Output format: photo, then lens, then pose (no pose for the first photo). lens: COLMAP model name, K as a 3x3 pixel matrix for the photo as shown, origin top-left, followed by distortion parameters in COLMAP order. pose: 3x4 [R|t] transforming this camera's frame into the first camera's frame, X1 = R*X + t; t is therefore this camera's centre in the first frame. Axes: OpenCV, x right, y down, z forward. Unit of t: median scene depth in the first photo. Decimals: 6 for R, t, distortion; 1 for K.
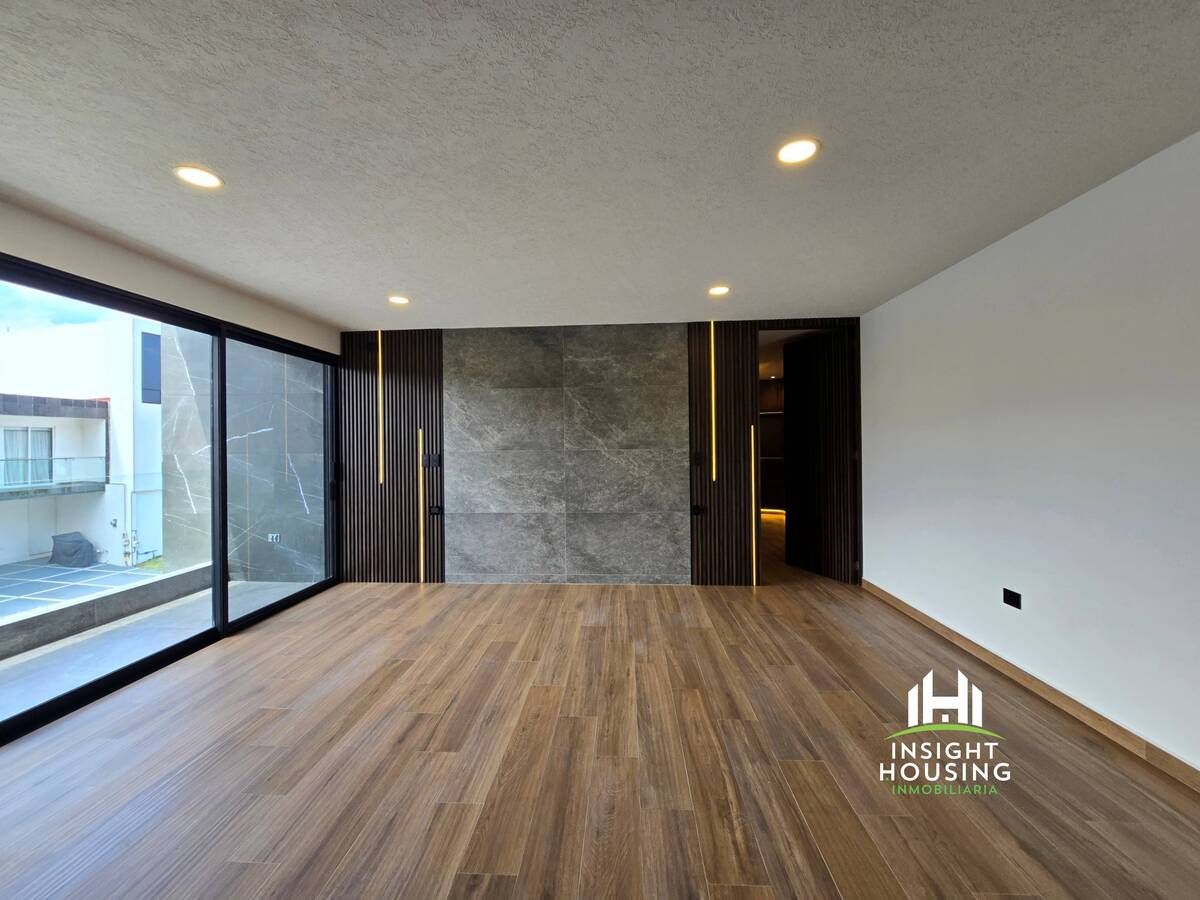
lens RADIAL K [[491.3, 0, 600.0], [0, 491.3, 445.1], [0, 0, 1]] dist [-0.005372, 0.001274]
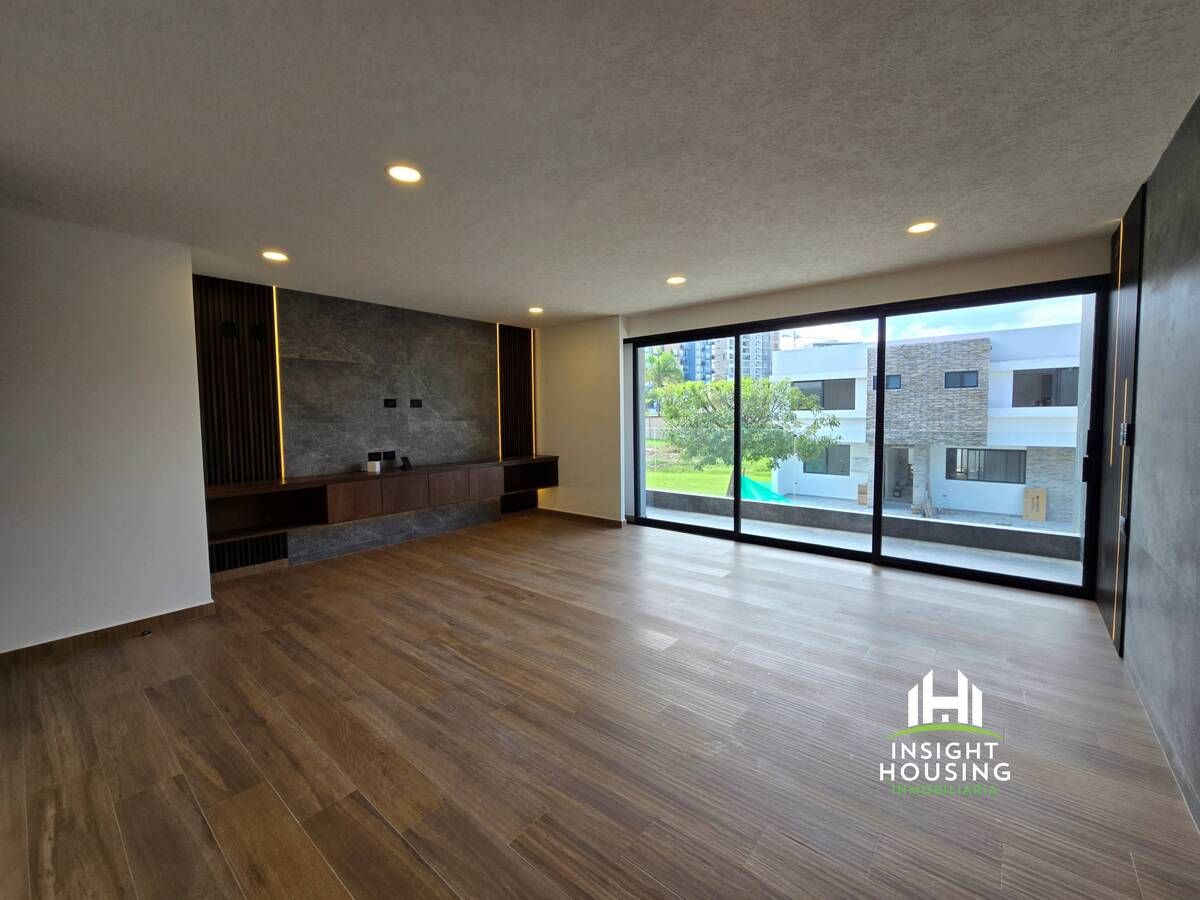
lens RADIAL K [[491.3, 0, 600.1], [0, 491.3, 444.1], [0, 0, 1]] dist [-0.005372, 0.001274]
pose [[-0.597131, 0.066735, -0.799363, 1.106440], [0.015850, 0.997320, 0.071421, -0.020117], [0.801987, 0.029977, -0.596589, 2.085433]]
